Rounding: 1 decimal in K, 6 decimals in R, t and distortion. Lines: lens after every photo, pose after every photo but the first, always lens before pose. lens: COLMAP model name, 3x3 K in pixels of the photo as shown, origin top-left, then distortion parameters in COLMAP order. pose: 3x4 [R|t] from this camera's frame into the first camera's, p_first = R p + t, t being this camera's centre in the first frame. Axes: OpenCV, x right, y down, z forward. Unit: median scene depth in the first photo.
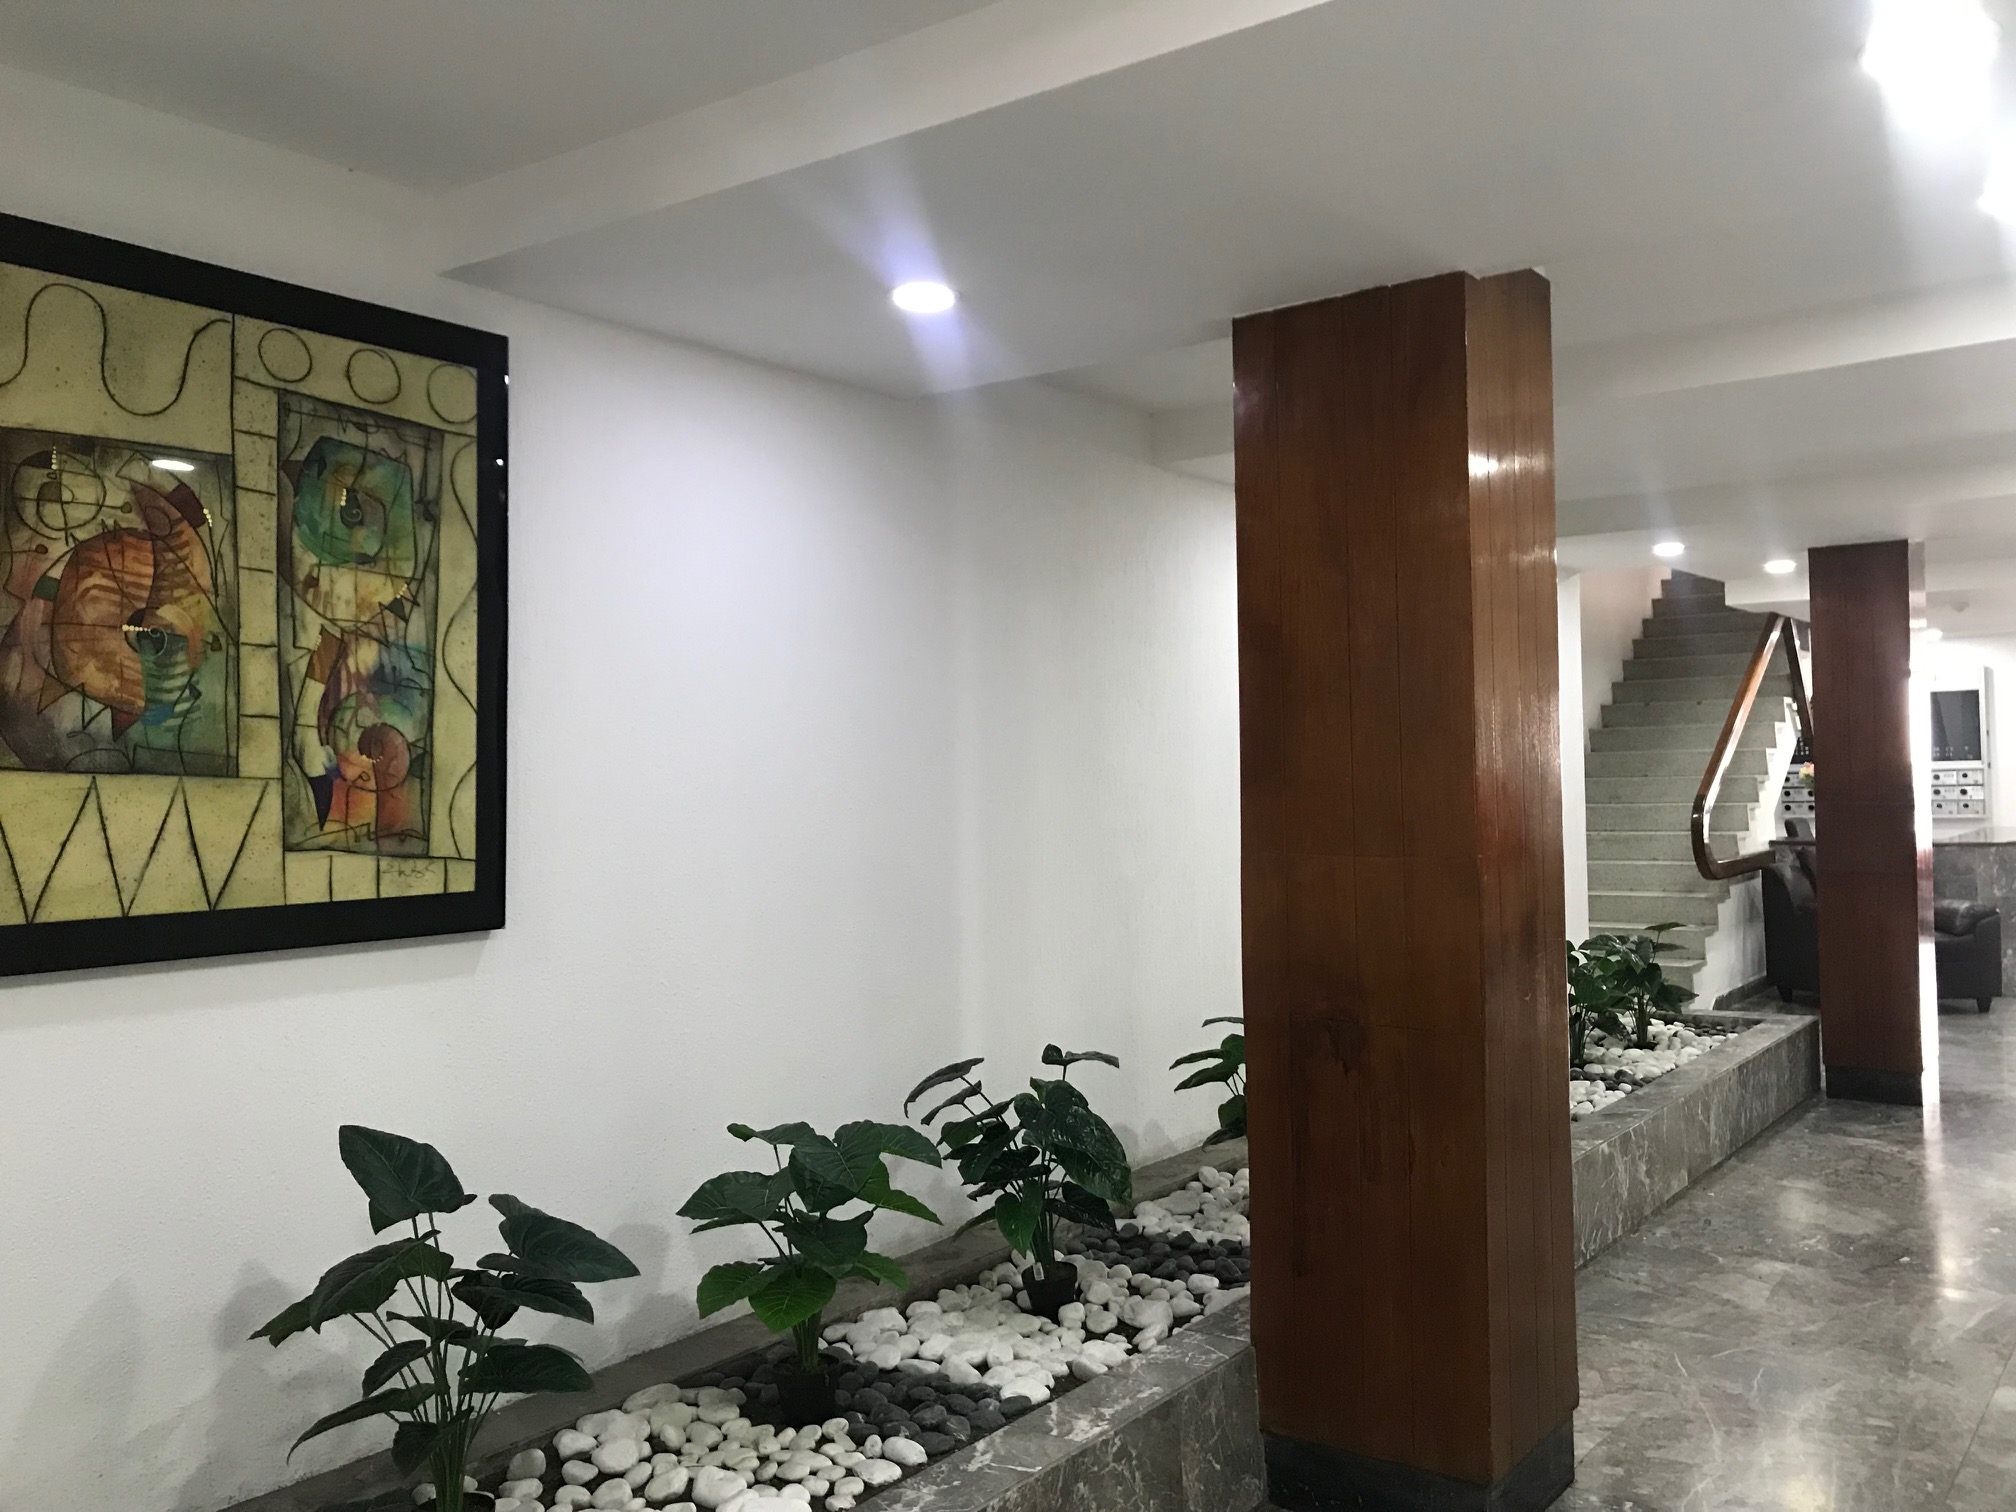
lens RADIAL K [[1625.8, 0, 1008.0], [0, 1625.8, 756.0], [0, 0, 1]] dist [0.005424, 0.003333]
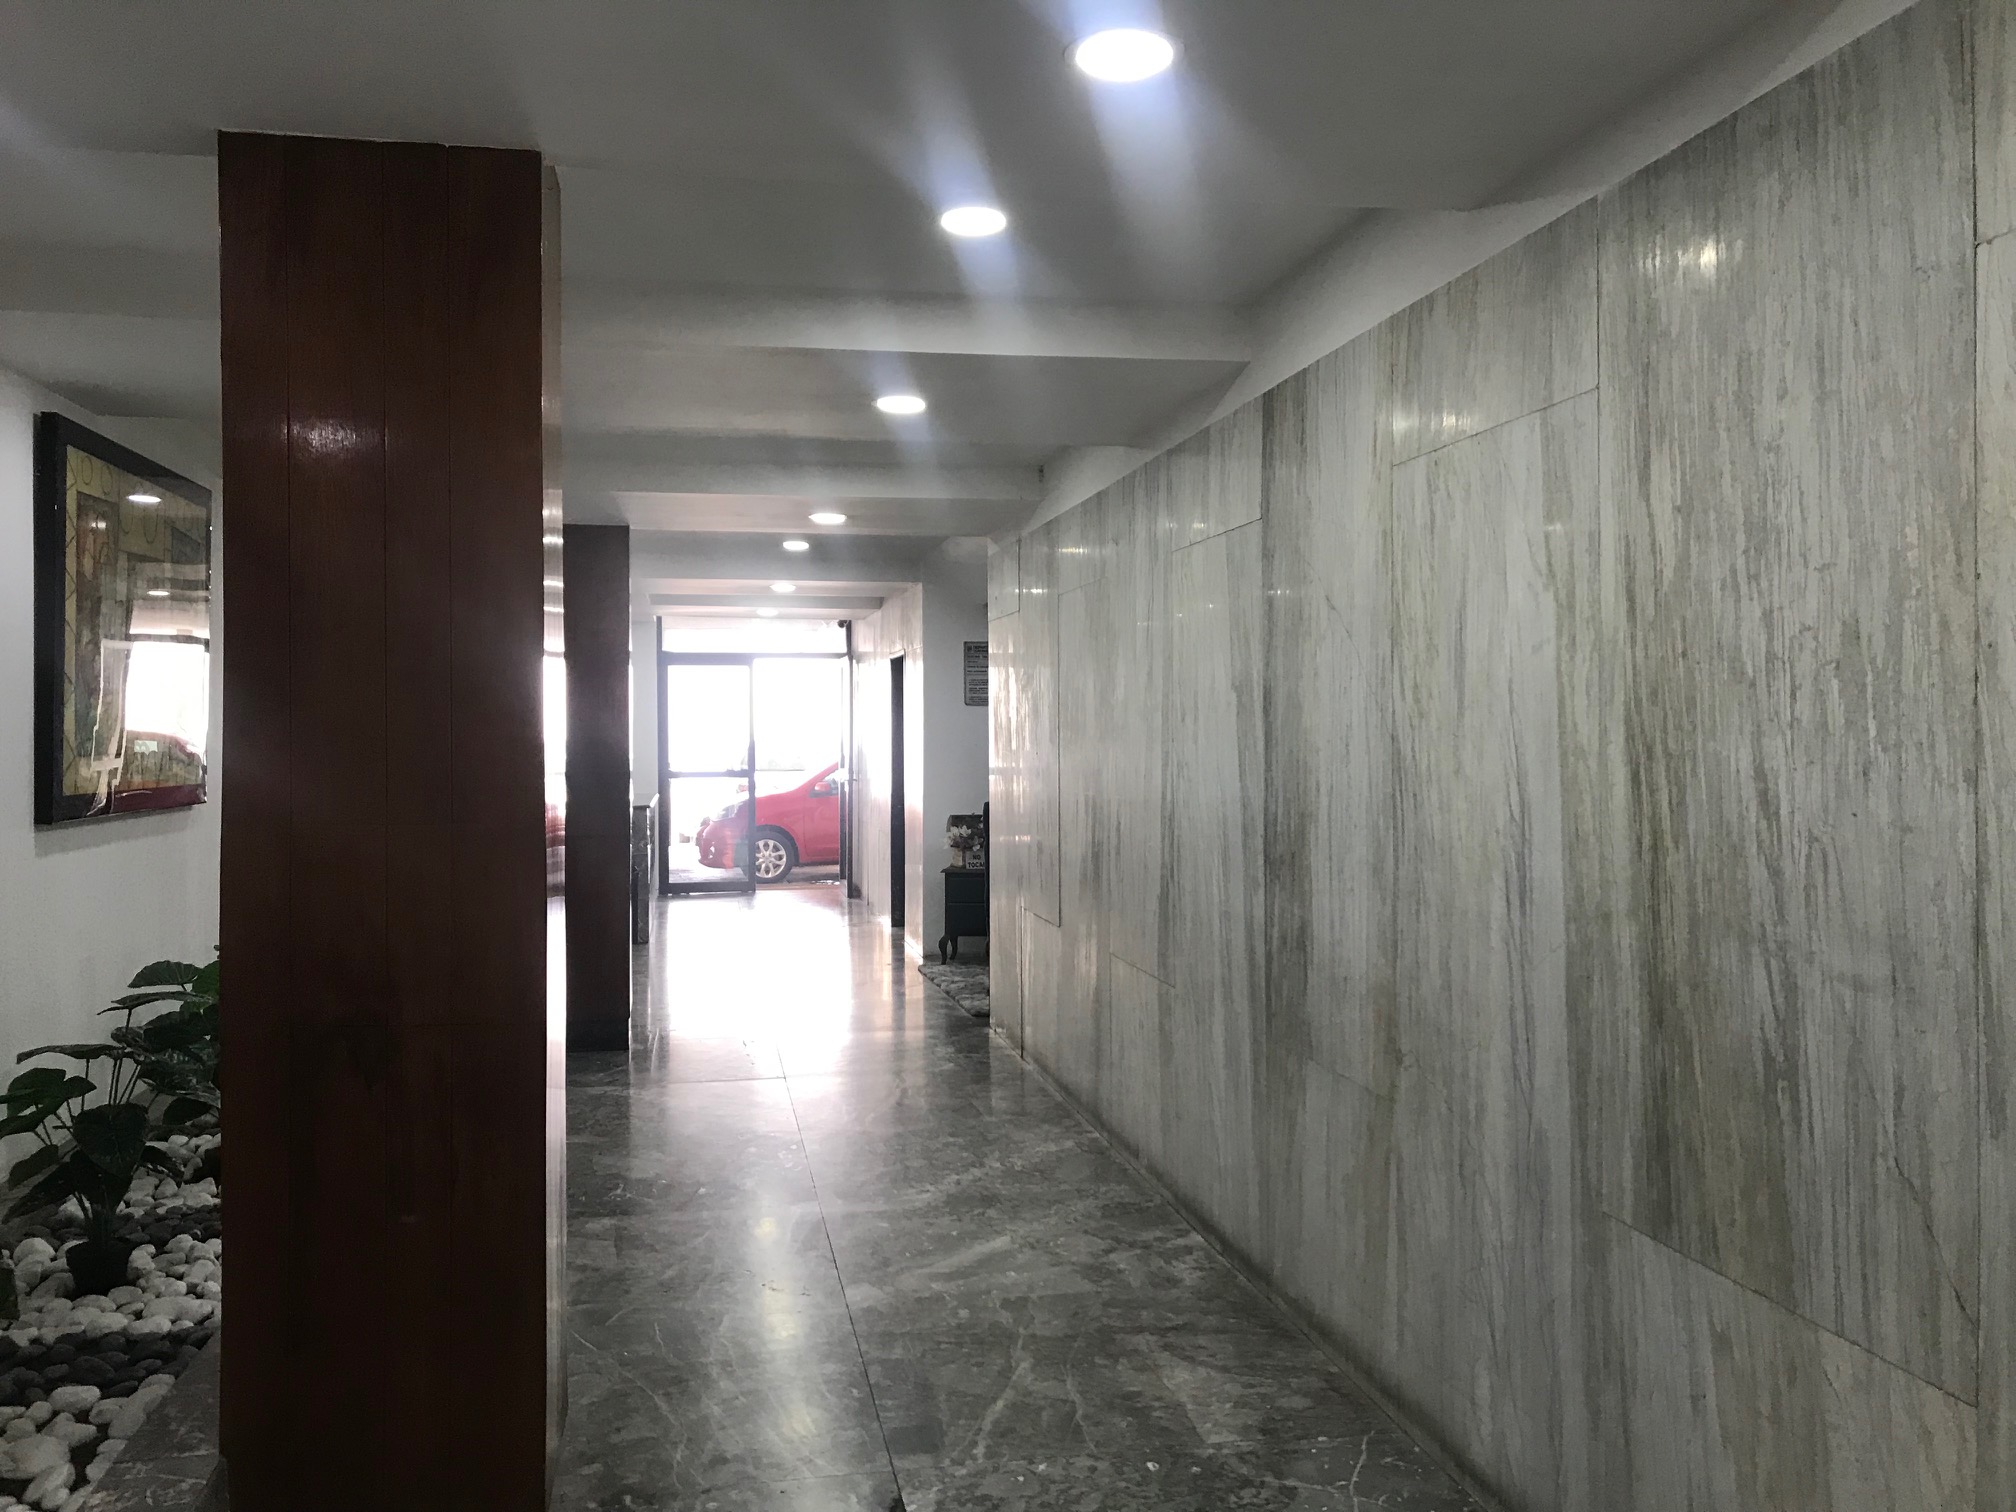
lens RADIAL K [[1620.4, 0, 1008.0], [0, 1620.4, 756.0], [0, 0, 1]] dist [0.008317, -0.048408]
pose [[0.662426, 0.004535, 0.749113, -0.169671], [-0.015588, 0.999849, 0.007732, 0.012841], [-0.748965, -0.016799, 0.662397, 0.196549]]
